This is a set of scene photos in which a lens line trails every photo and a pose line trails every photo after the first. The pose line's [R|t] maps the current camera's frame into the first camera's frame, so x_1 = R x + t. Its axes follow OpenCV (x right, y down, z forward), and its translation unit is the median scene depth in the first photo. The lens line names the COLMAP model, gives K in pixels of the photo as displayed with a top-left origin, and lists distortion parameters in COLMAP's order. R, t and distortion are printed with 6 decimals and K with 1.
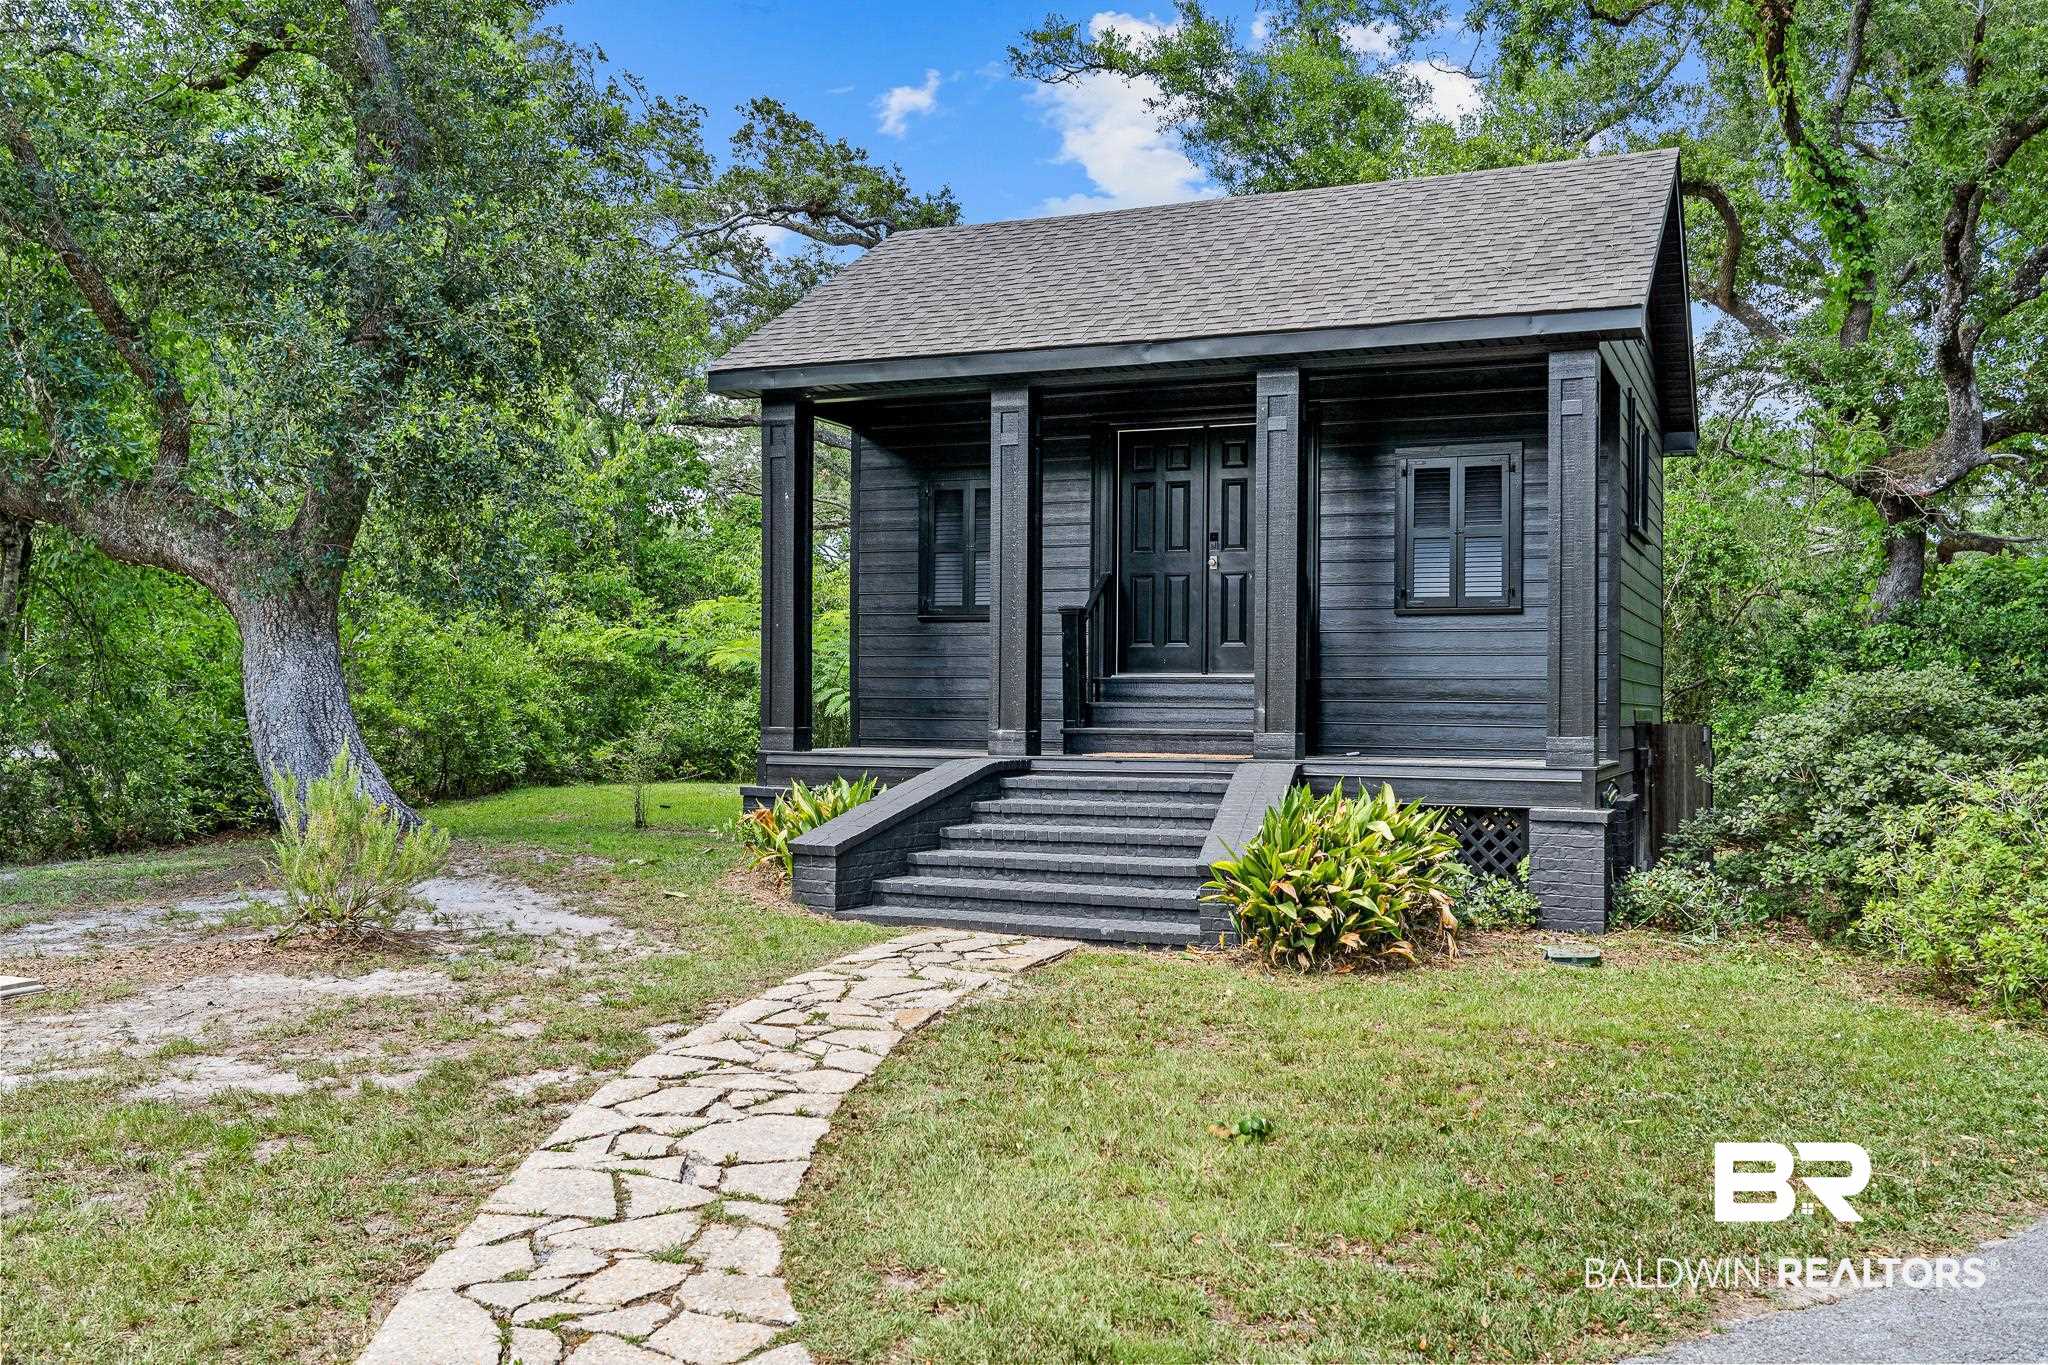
lens RADIAL K [[1963.6, 0, 1024.7], [0, 1963.6, 676.4], [0, 0, 1]] dist [0.015515, 0.000000]
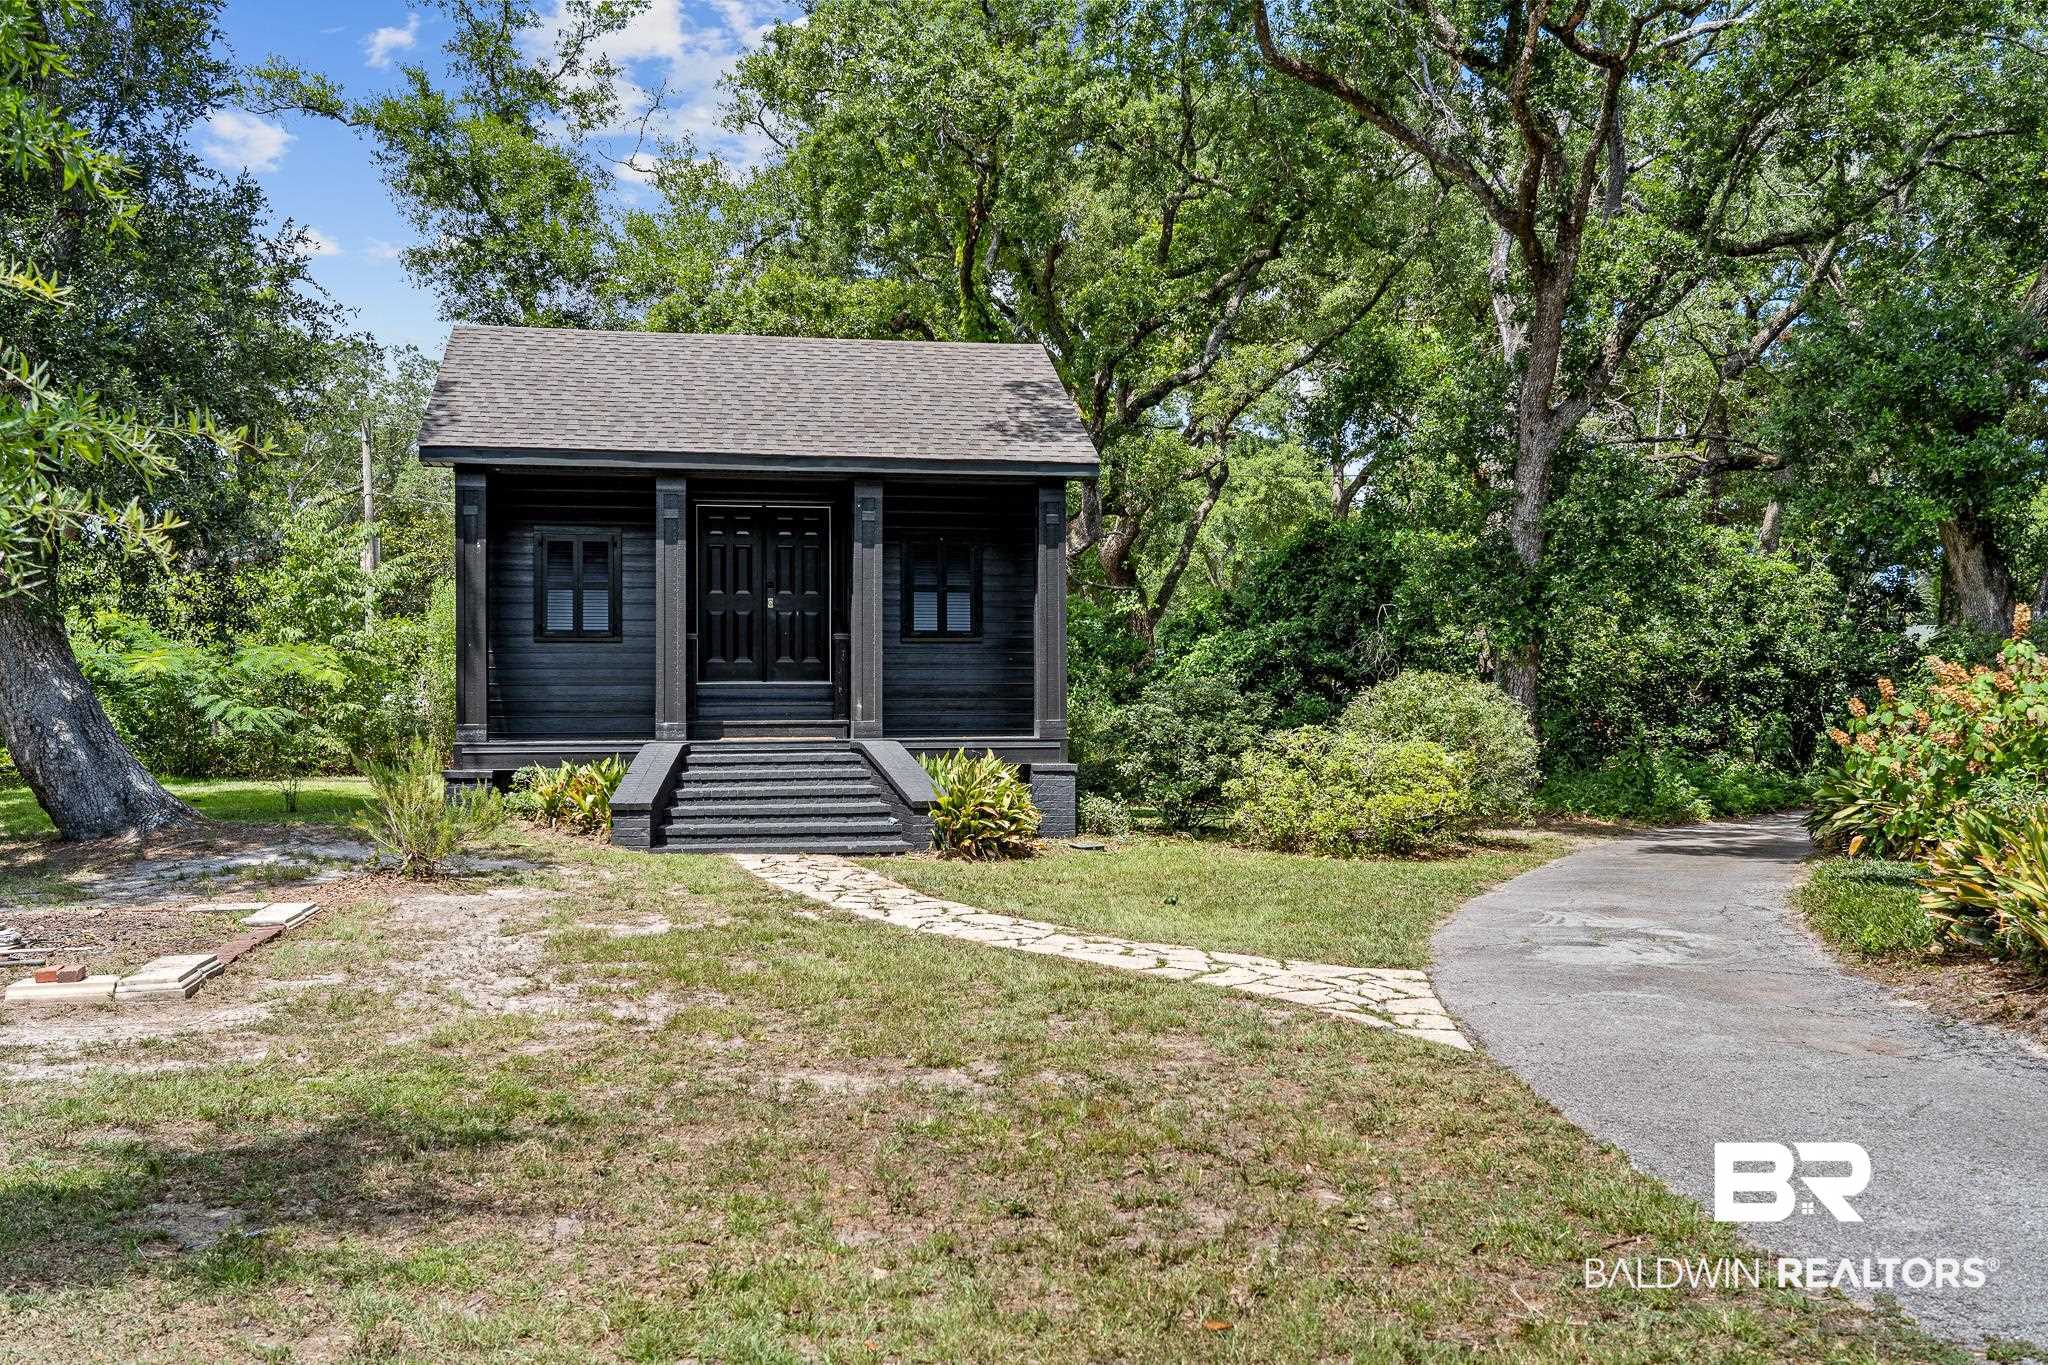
lens RADIAL K [[1963.6, 0, 1022.4], [0, 1963.6, 685.3], [0, 0, 1]] dist [0.015515, 0.000000]
pose [[0.787480, -0.000533, 0.616340, -0.676688], [0.007158, 0.999940, -0.008281, 0.013689], [-0.616299, 0.010933, 0.787436, -0.250585]]
